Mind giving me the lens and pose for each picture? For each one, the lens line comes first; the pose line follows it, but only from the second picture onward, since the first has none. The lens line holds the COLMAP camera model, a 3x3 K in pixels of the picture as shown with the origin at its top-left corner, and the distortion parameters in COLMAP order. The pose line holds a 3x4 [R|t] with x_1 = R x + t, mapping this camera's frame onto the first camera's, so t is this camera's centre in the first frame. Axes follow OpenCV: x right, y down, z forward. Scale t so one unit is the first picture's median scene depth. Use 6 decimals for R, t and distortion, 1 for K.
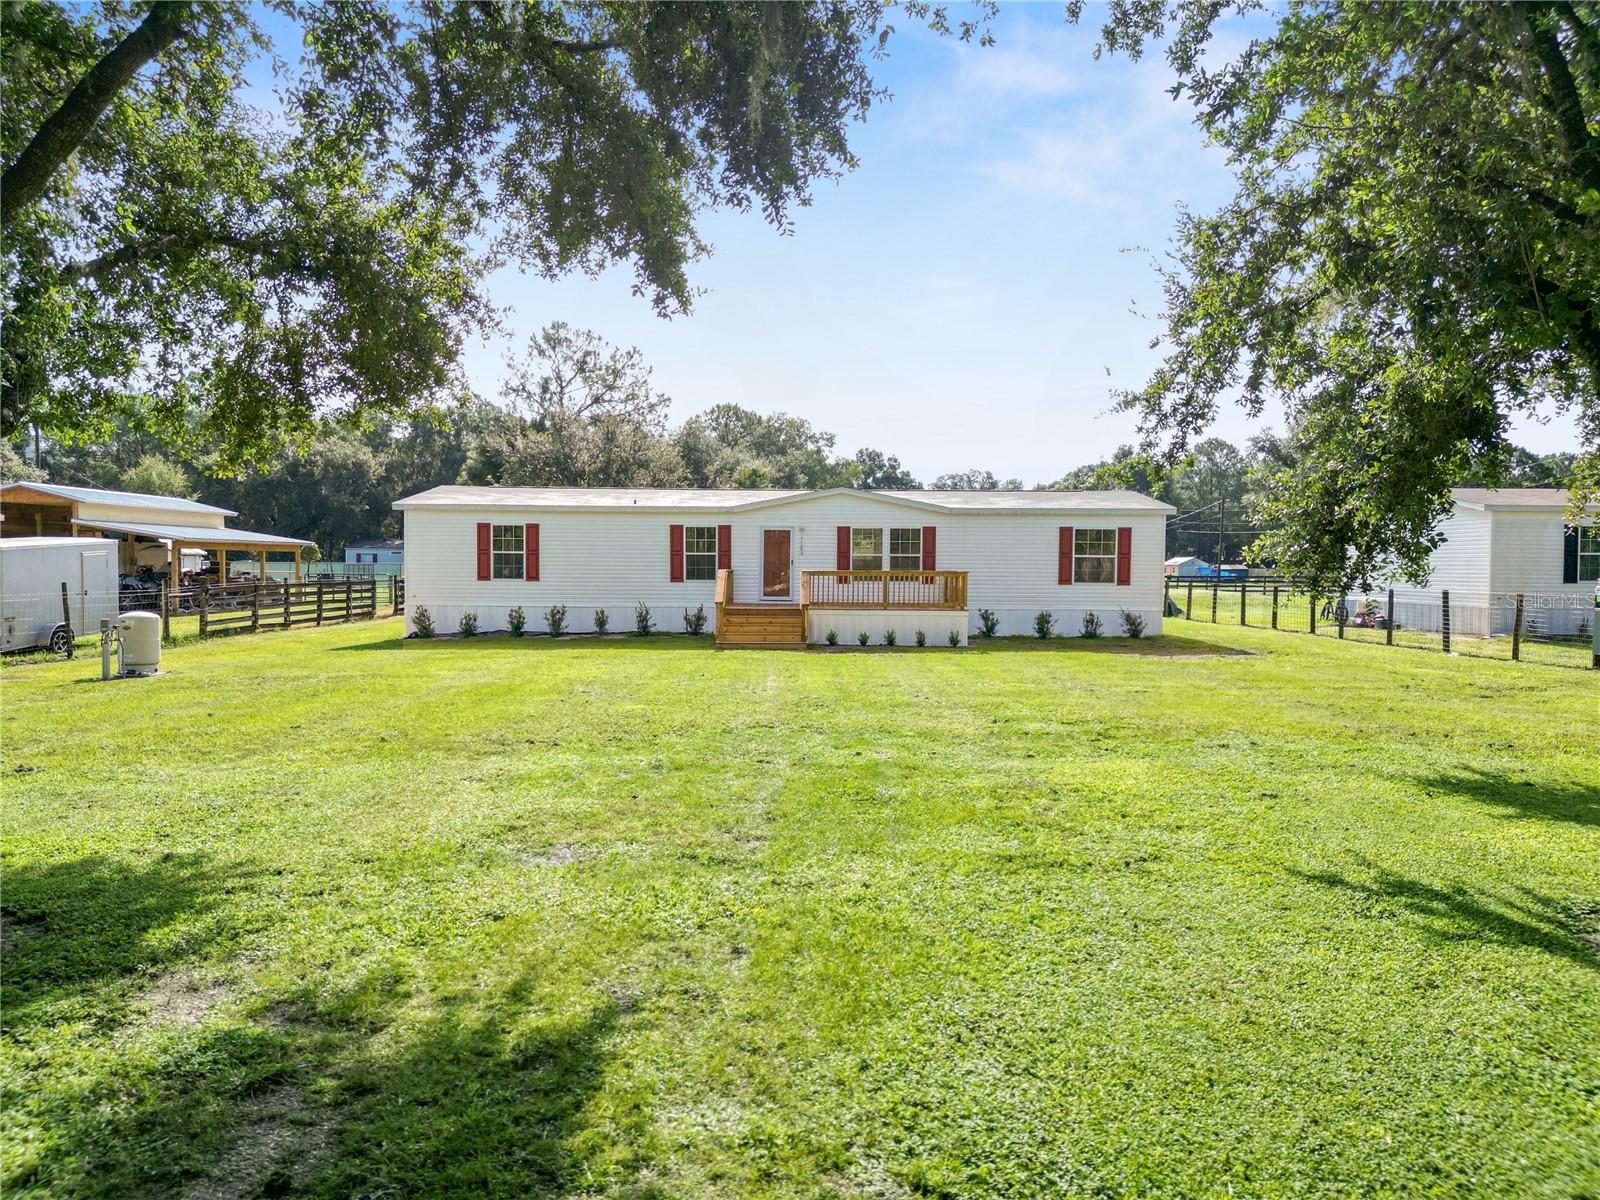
lens RADIAL K [[1125.8, 0, 800.0], [0, 1125.8, 600.0], [0, 0, 1]] dist [0.065629, -0.060569]
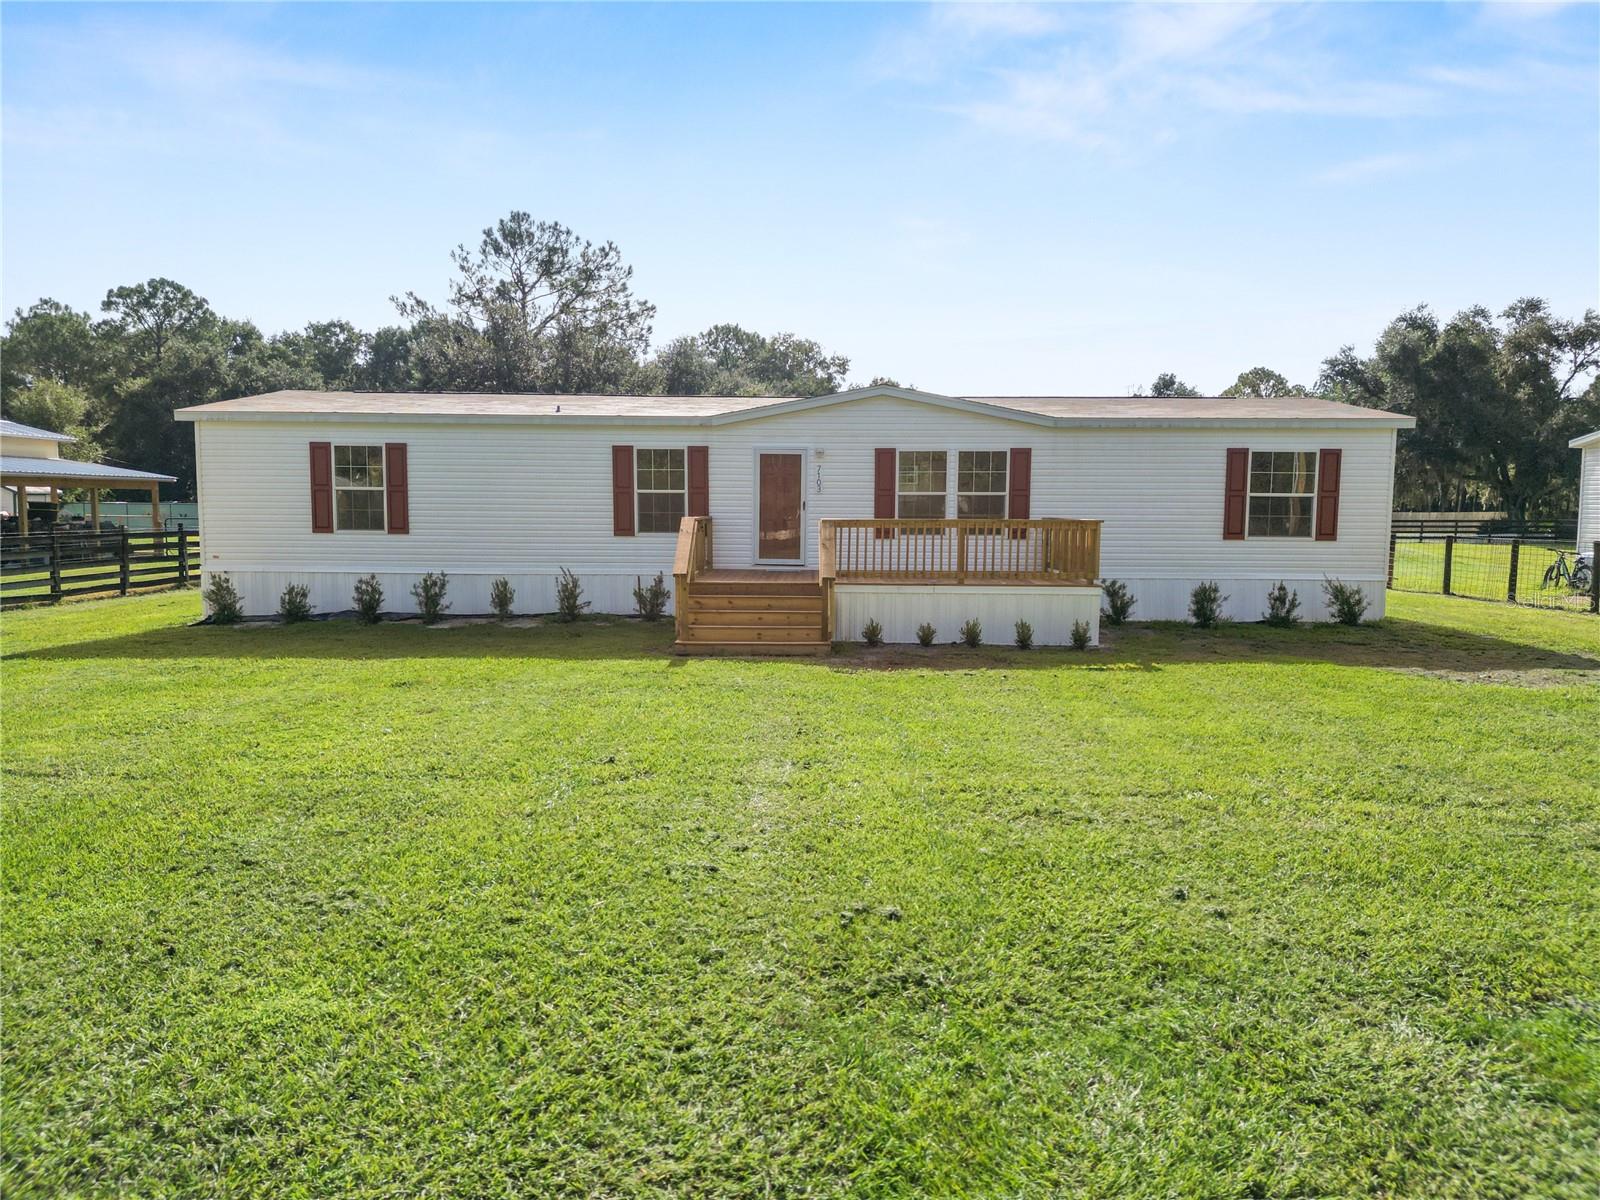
lens RADIAL K [[1125.8, 0, 800.0], [0, 1125.8, 600.0], [0, 0, 1]] dist [0.065629, -0.060569]
pose [[0.999984, 0.000653, -0.005554, -0.005998], [-0.000367, 0.998675, 0.051469, -0.012499], [0.005580, -0.051466, 0.998659, 0.358437]]
